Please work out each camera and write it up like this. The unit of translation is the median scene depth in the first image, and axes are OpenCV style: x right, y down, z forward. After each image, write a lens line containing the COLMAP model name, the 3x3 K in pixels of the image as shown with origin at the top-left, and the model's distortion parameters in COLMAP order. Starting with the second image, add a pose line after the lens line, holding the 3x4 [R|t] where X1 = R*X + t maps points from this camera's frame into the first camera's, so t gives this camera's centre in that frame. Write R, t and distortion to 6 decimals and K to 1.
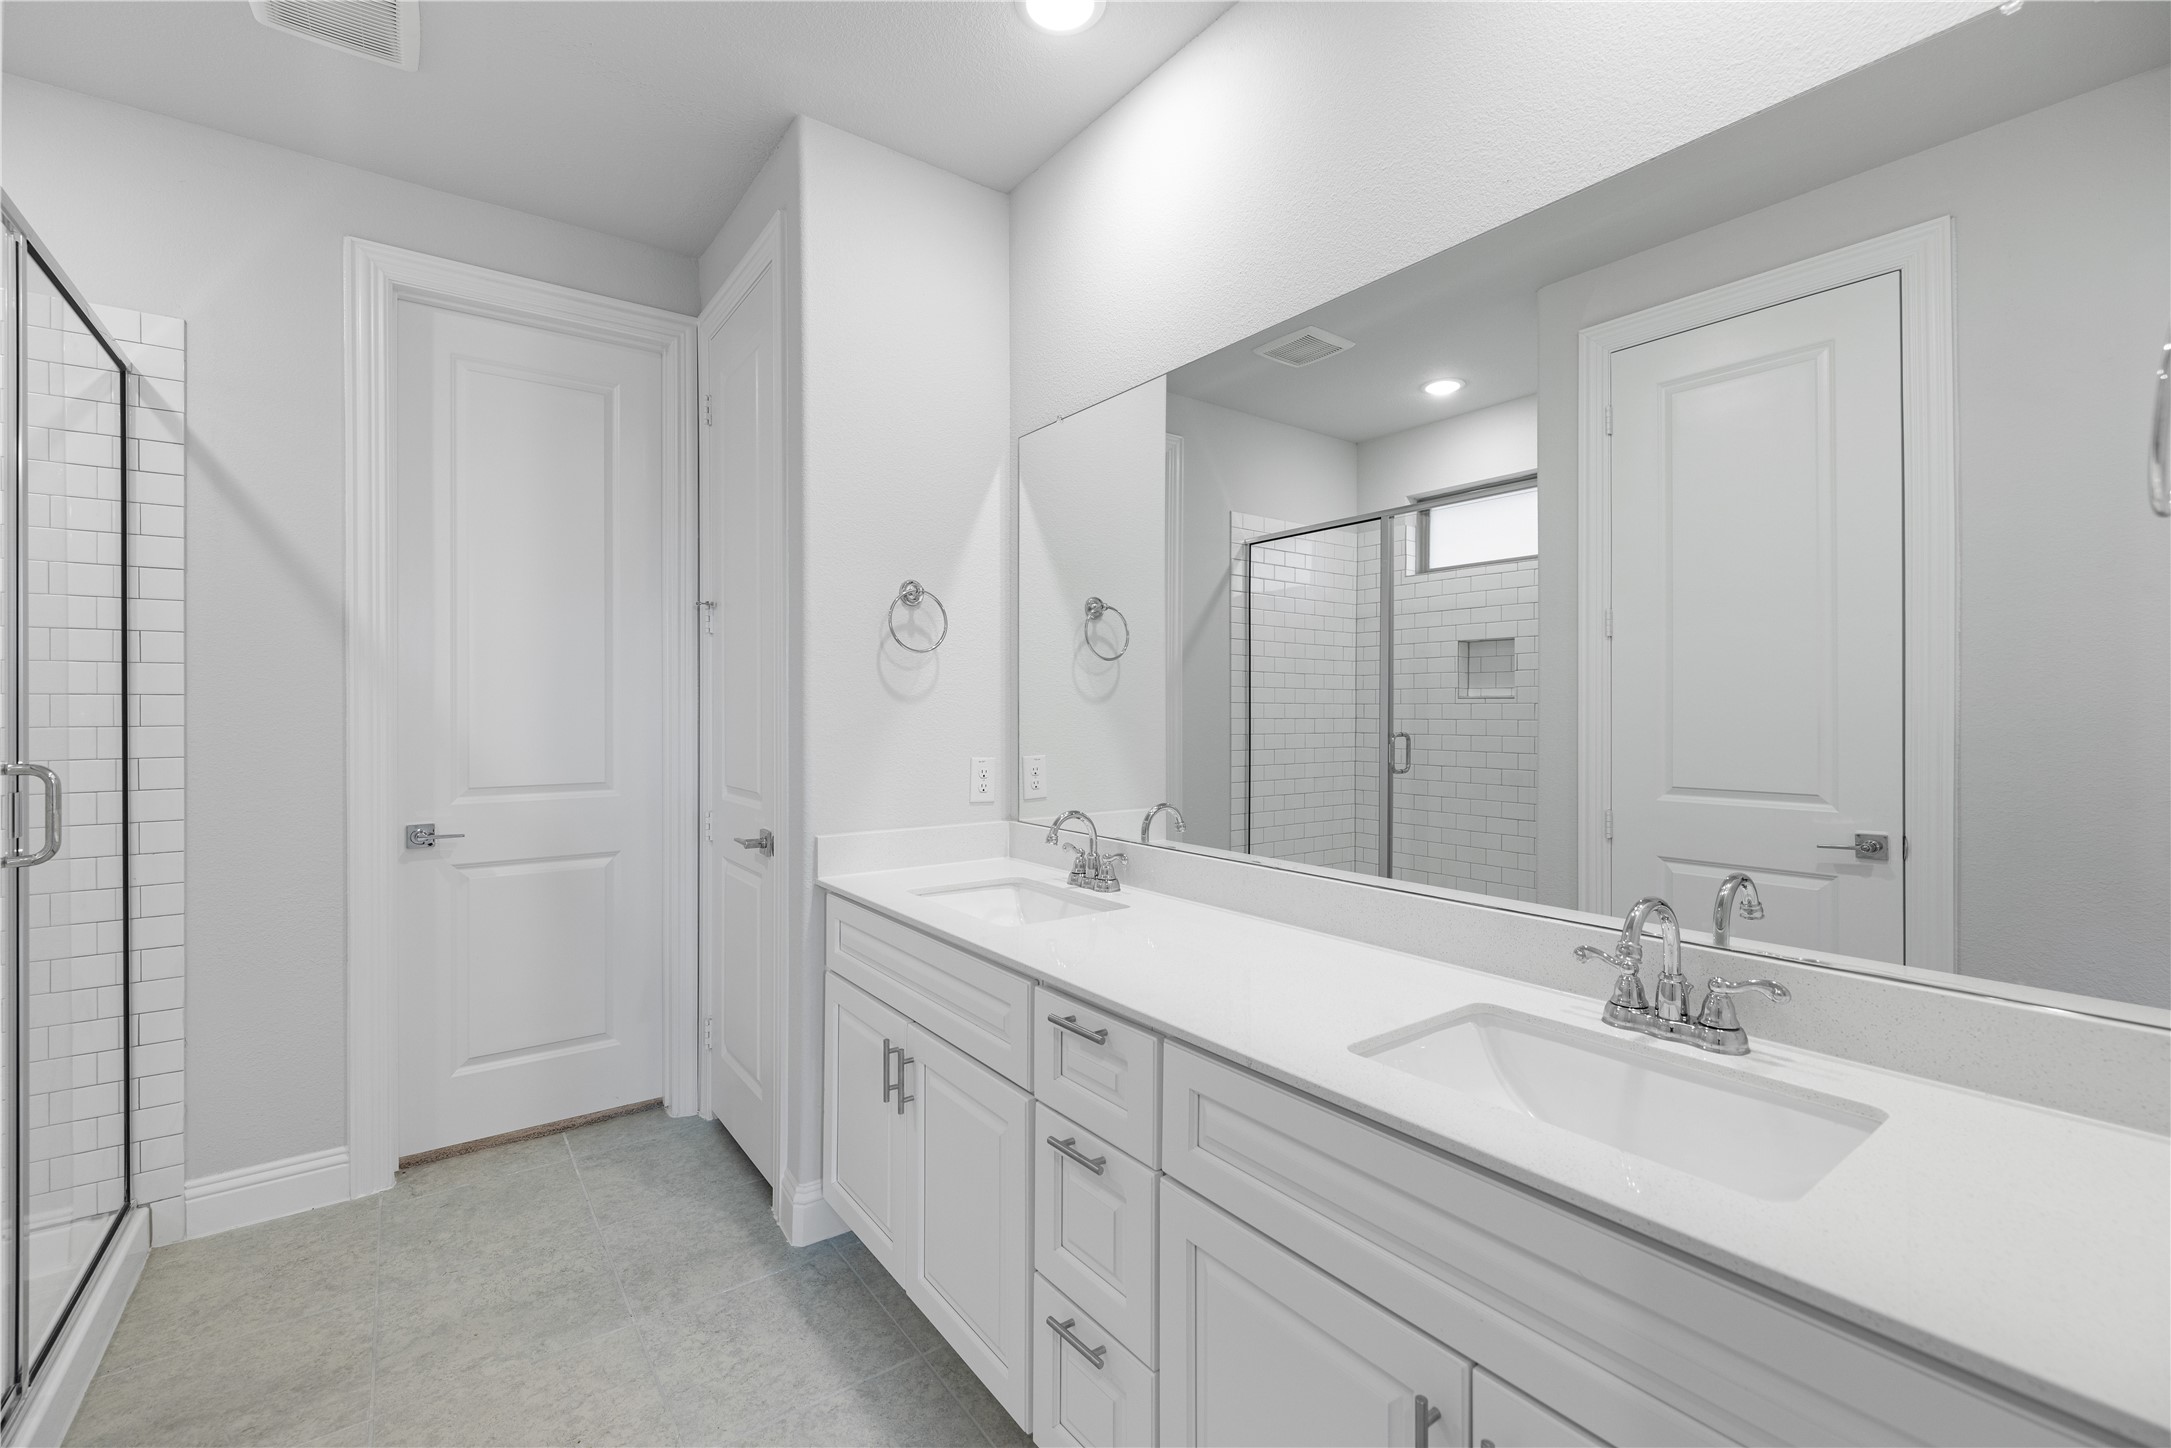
lens RADIAL K [[904.6, 0, 1081.4], [0, 904.6, 716.3], [0, 0, 1]] dist [-0.001285, 0.000015]
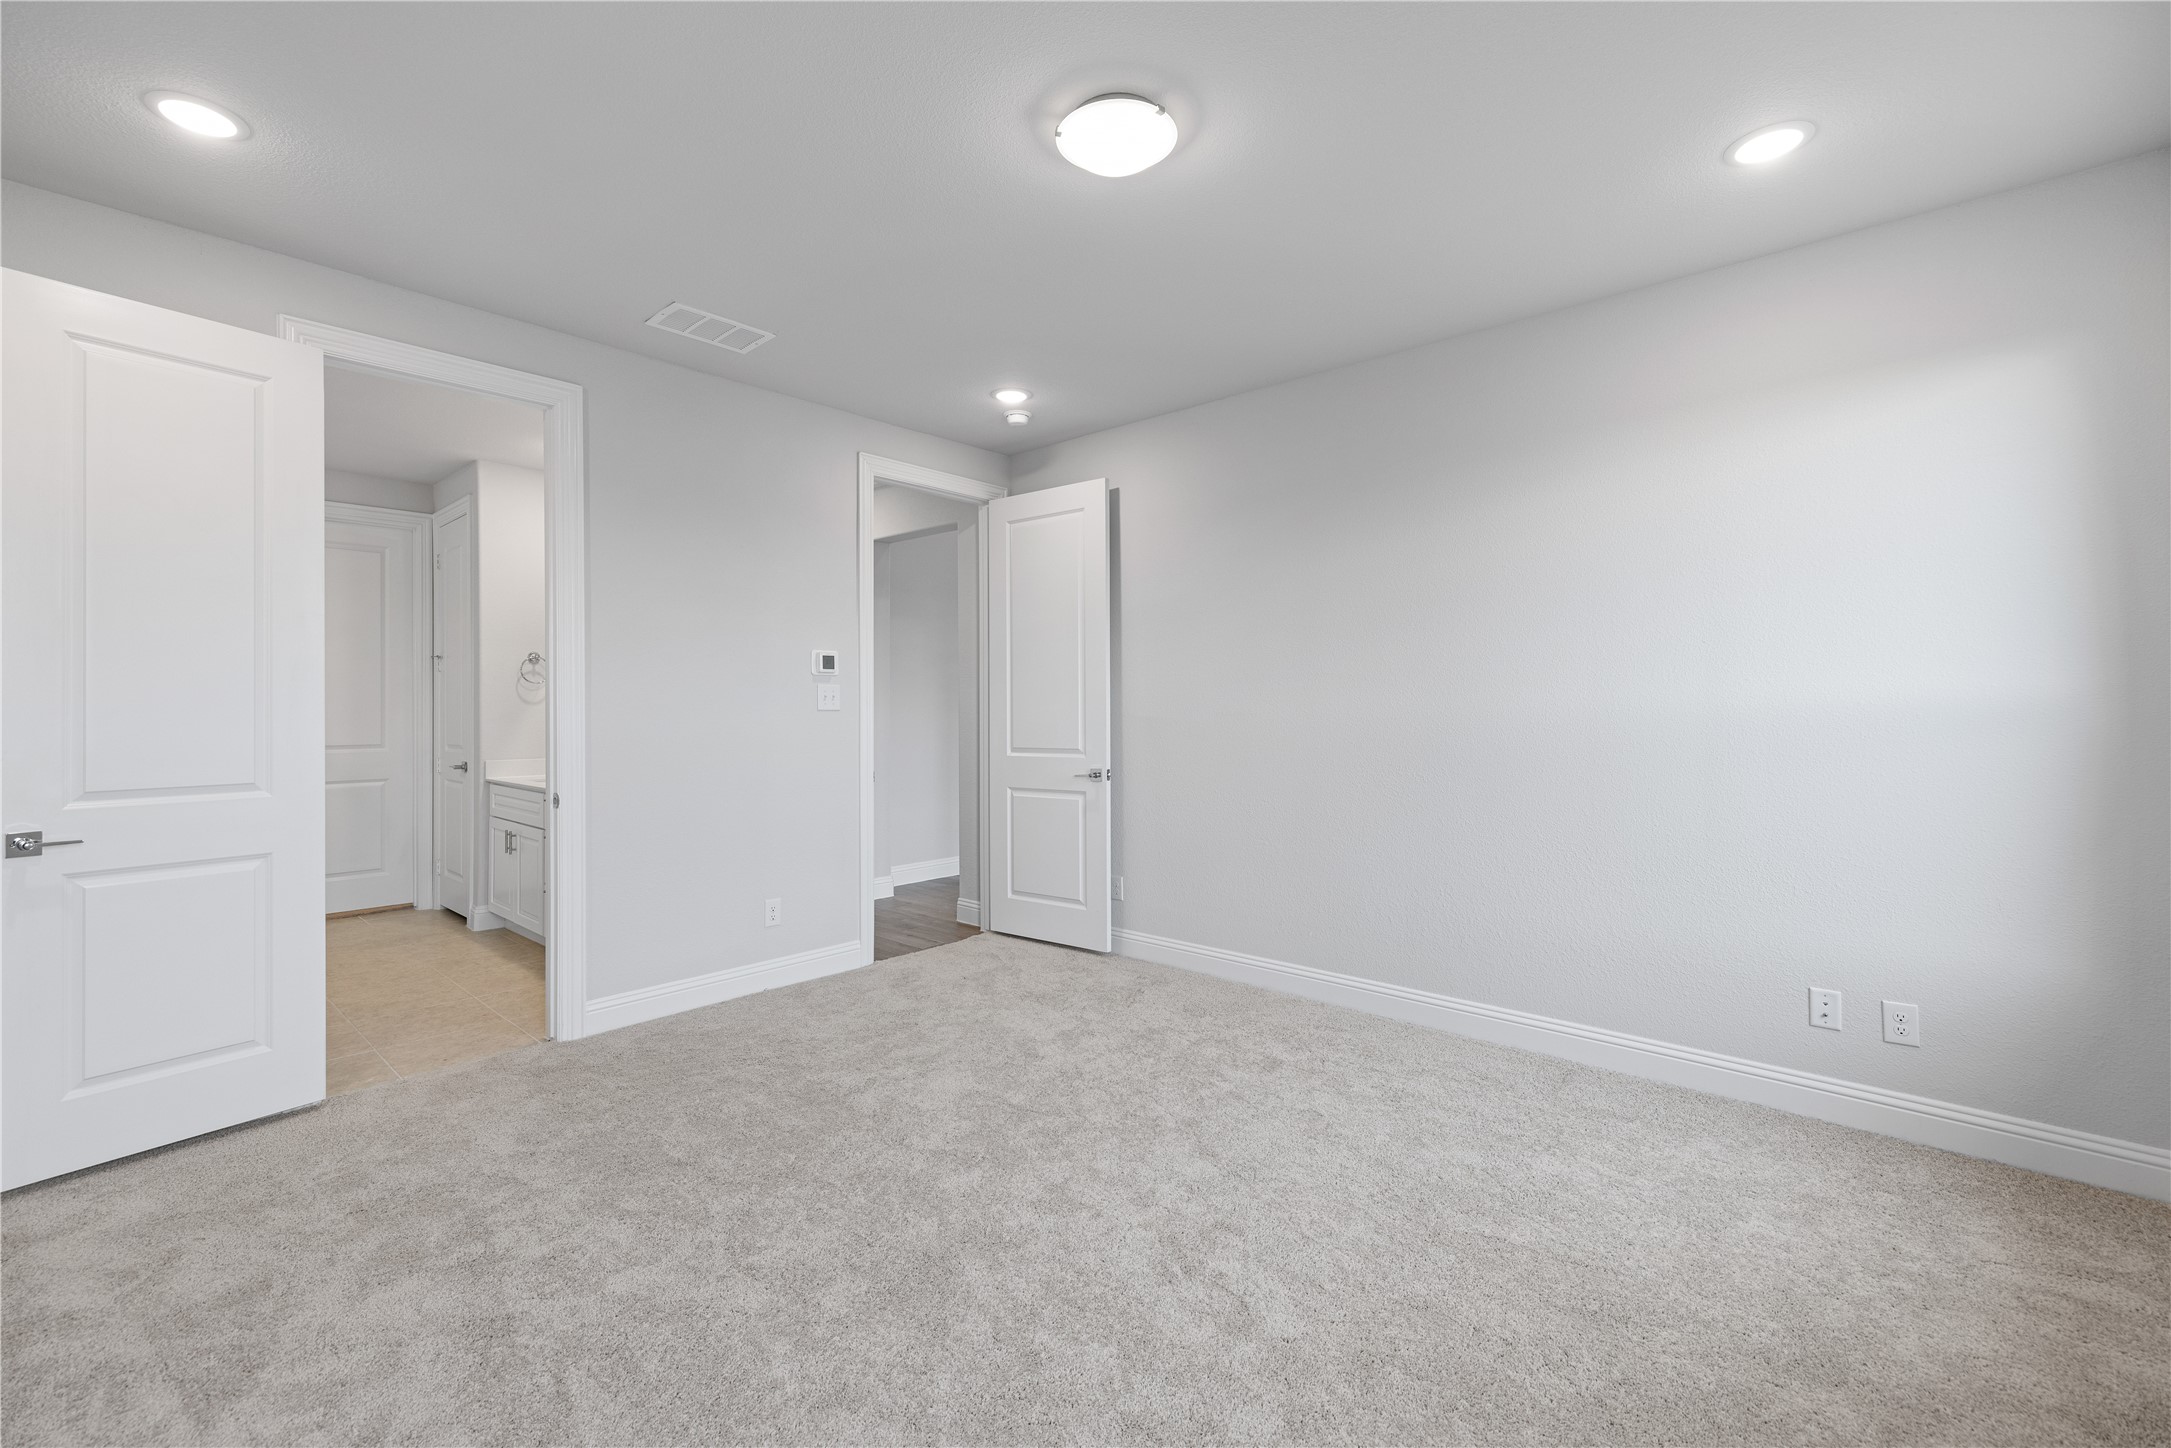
lens RADIAL K [[904.6, 0, 1089.2], [0, 904.6, 722.9], [0, 0, 1]] dist [-0.001285, 0.000015]
pose [[0.979198, 0.000950, 0.202906, 0.729602], [-0.001590, 0.999994, 0.002992, 0.021557], [-0.202902, -0.003253, 0.979194, -1.545716]]
